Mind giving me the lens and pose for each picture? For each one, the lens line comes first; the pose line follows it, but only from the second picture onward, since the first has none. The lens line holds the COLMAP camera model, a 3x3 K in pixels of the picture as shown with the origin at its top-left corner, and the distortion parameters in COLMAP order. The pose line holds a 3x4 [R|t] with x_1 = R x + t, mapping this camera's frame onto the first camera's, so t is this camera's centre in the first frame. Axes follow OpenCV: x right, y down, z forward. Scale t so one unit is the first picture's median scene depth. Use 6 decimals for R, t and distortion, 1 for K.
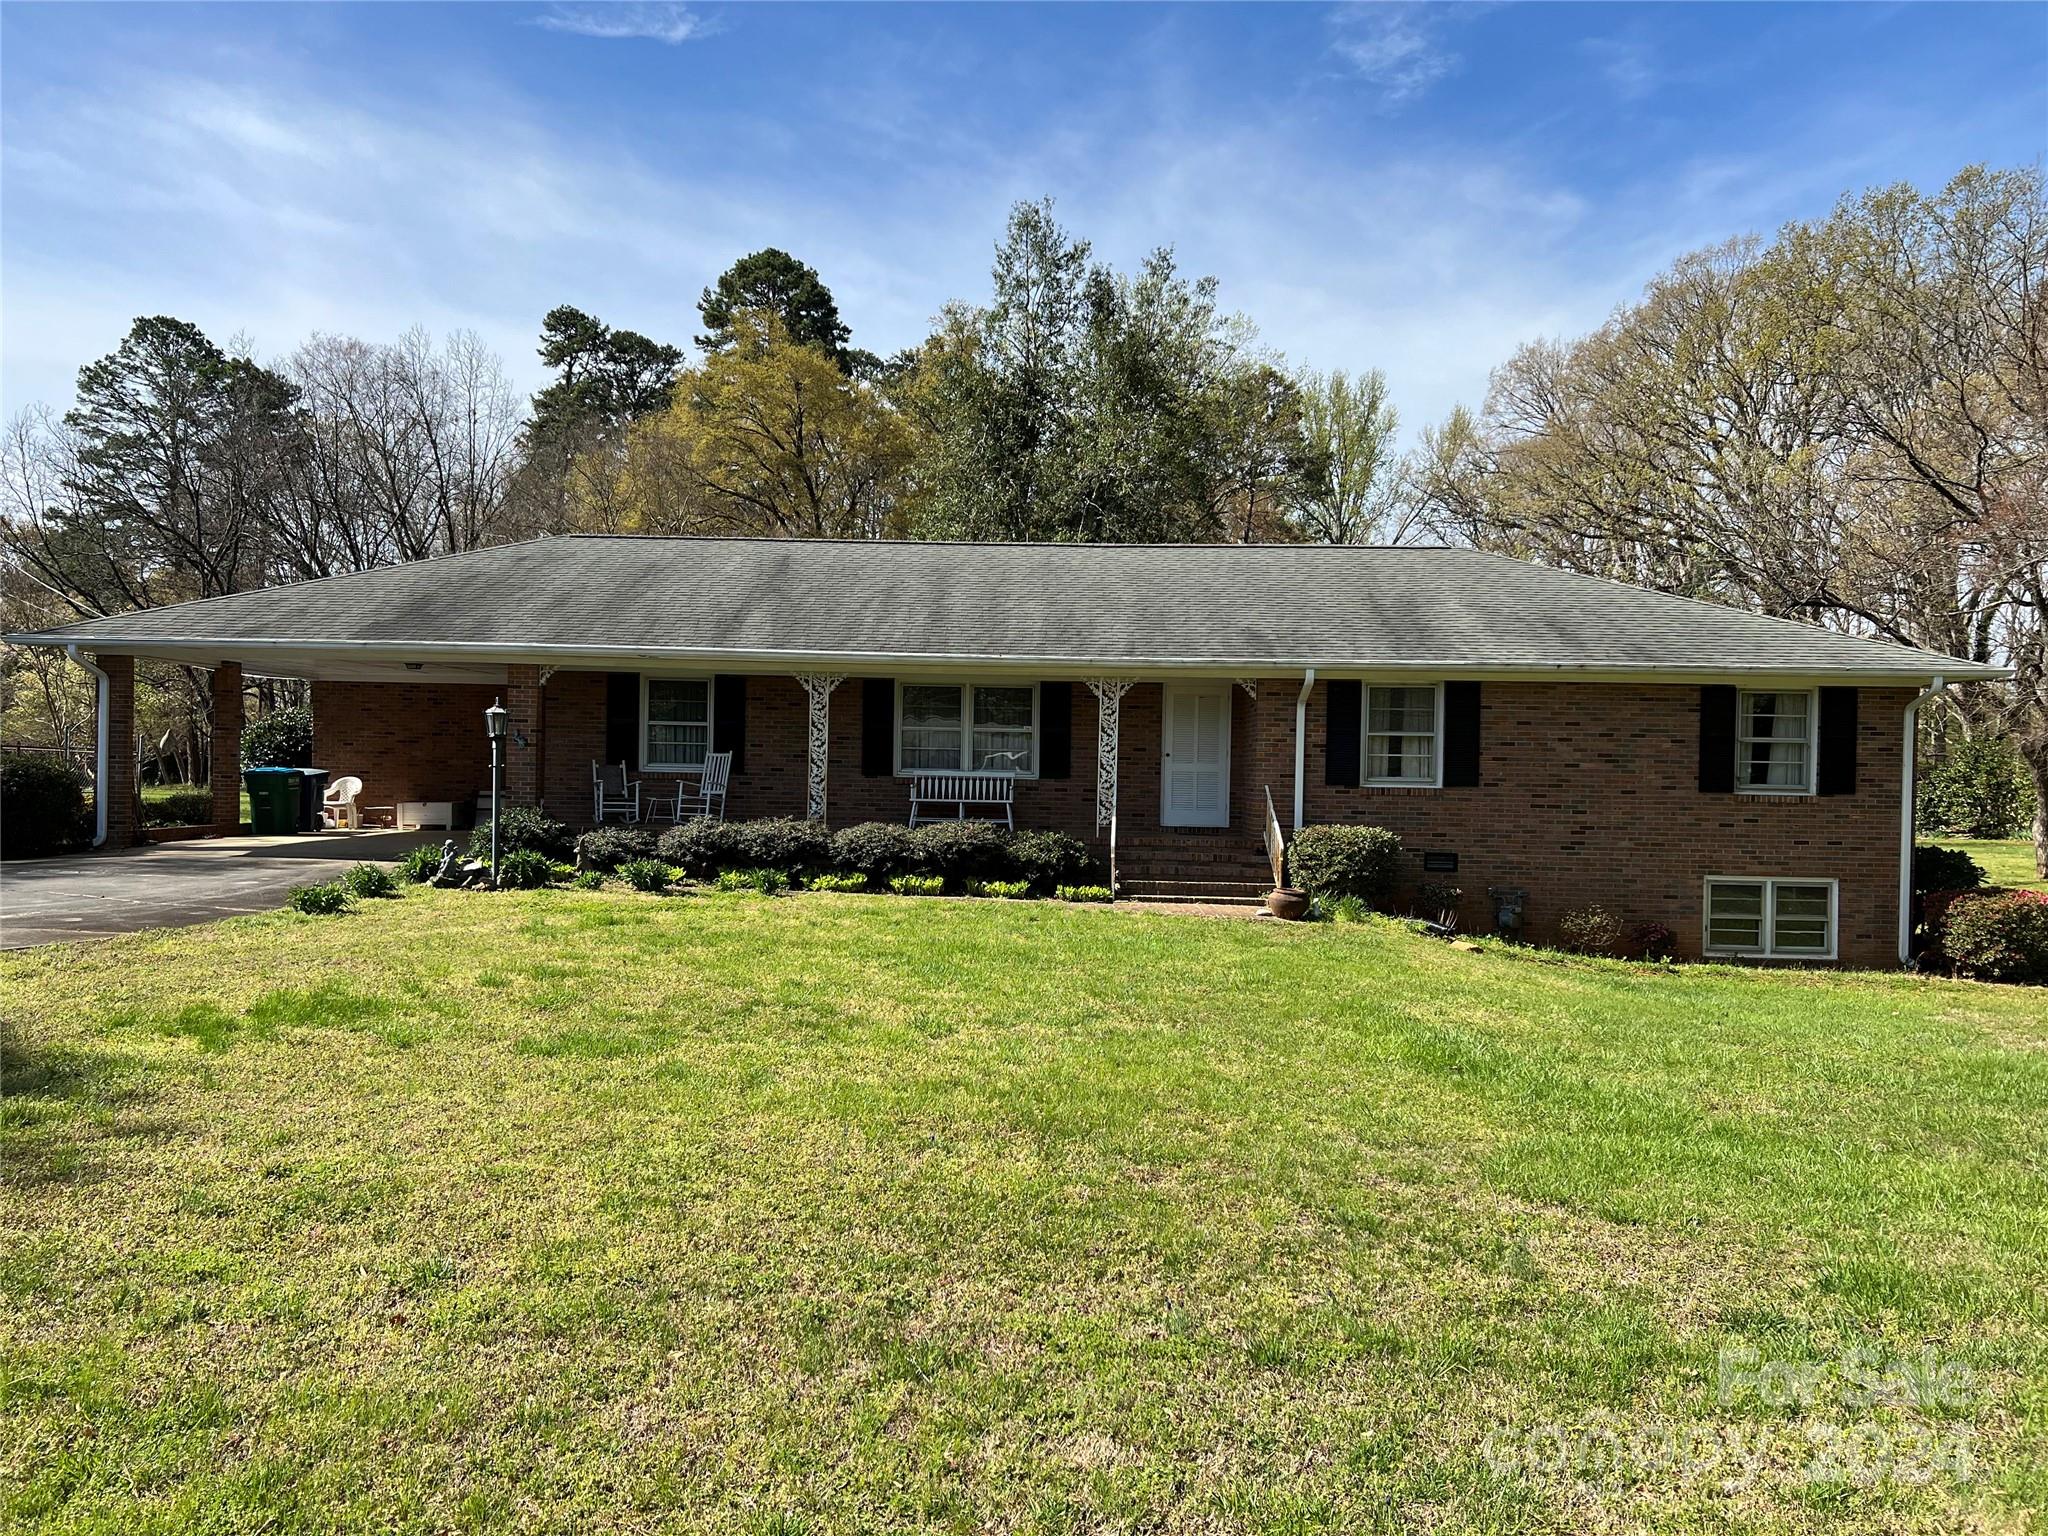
lens RADIAL K [[1496.0, 0, 1024.0], [0, 1496.0, 768.0], [0, 0, 1]] dist [0.001640, -0.000405]
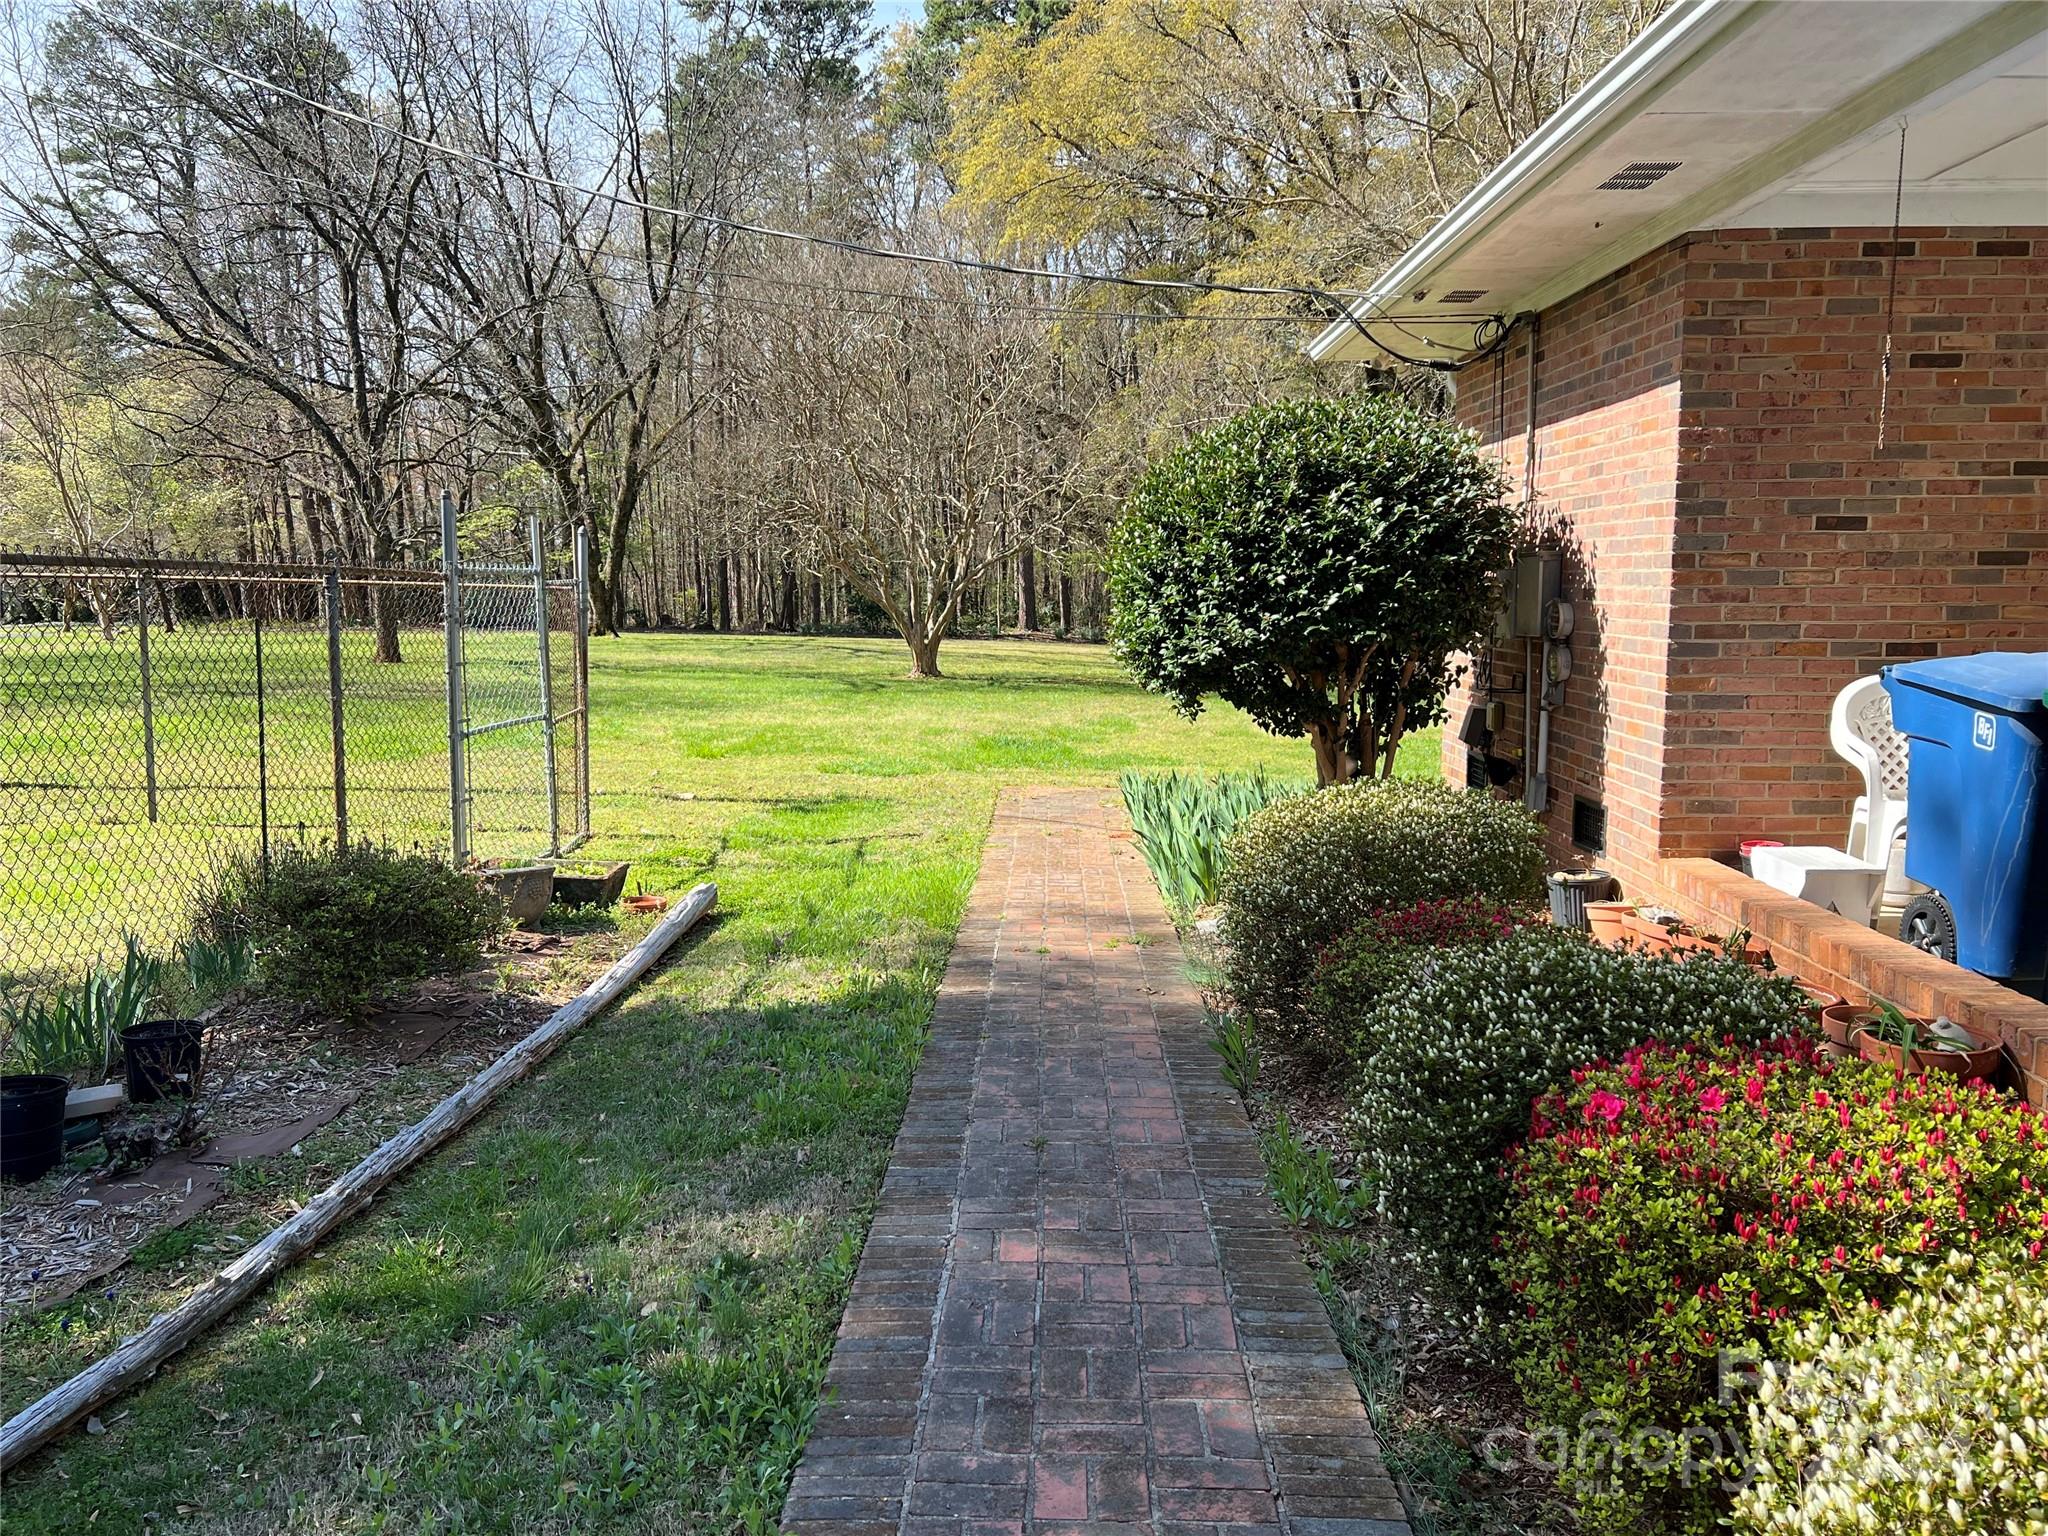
lens RADIAL K [[1579.5, 0, 1024.0], [0, 1579.5, 768.0], [0, 0, 1]] dist [-0.001660, -0.002499]
pose [[0.999533, -0.028778, -0.010318, -0.572392], [0.029800, 0.992486, 0.118673, -0.011412], [0.006825, -0.118925, 0.992880, 0.765059]]
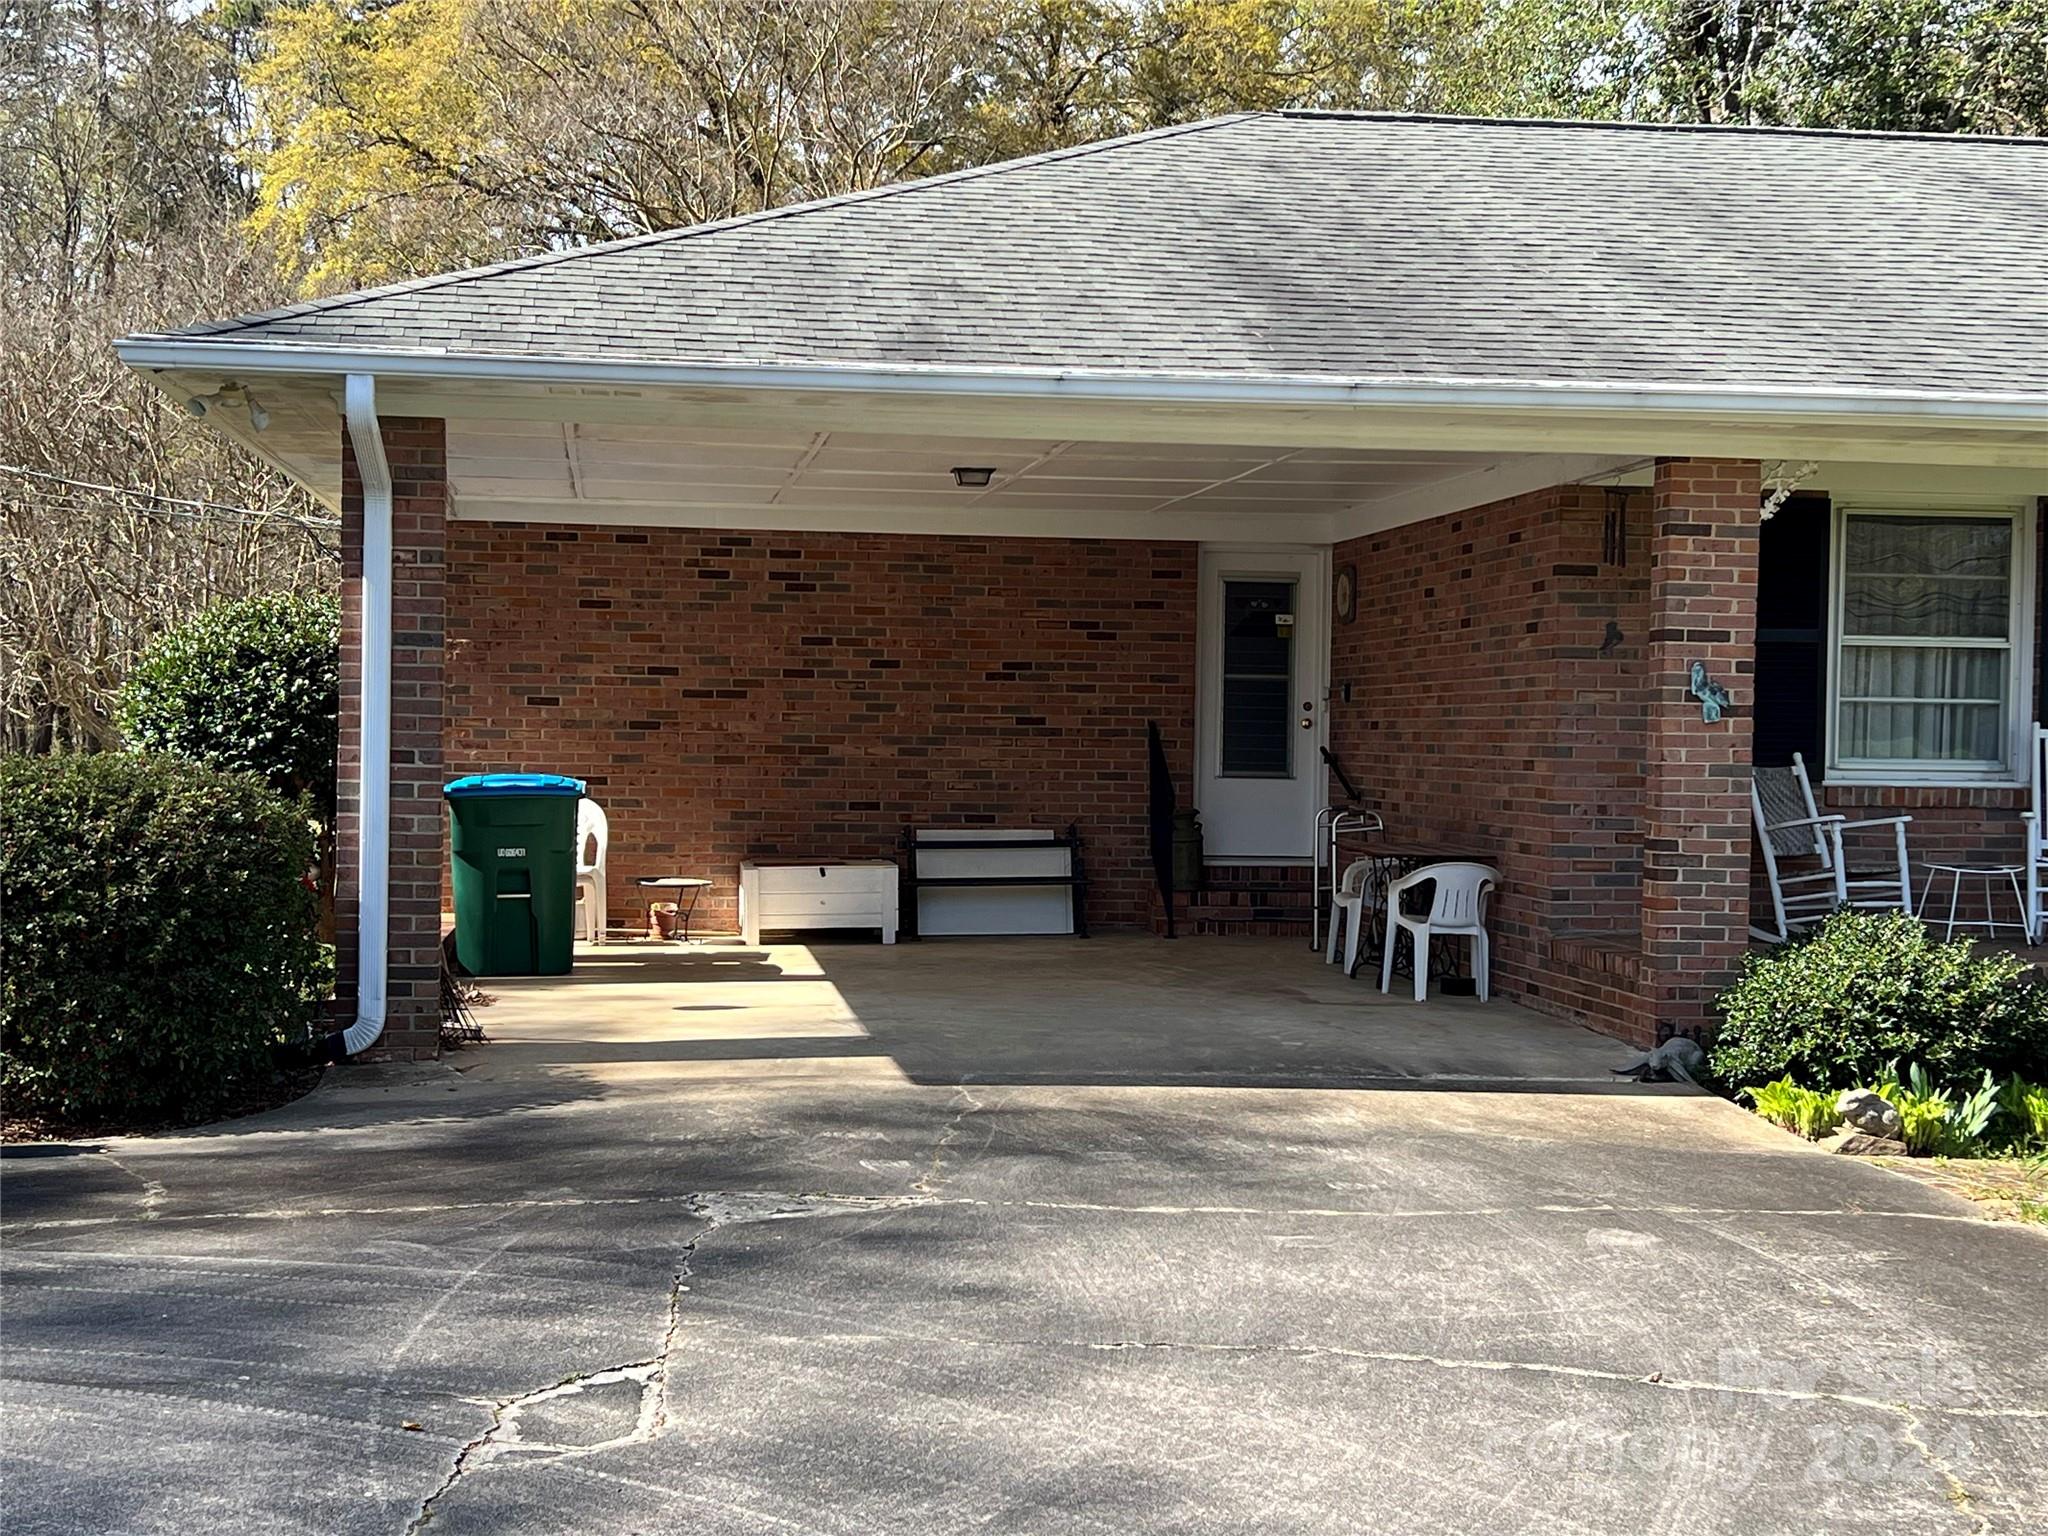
lens RADIAL K [[2924.5, 0, 1024.0], [0, 2924.5, 768.0], [0, 0, 1]] dist [0.274302, 0.016166]
pose [[0.991094, -0.009562, 0.132824, -0.432503], [0.007195, 0.999807, 0.018286, -0.012195], [-0.132973, -0.017167, 0.990971, 0.293414]]
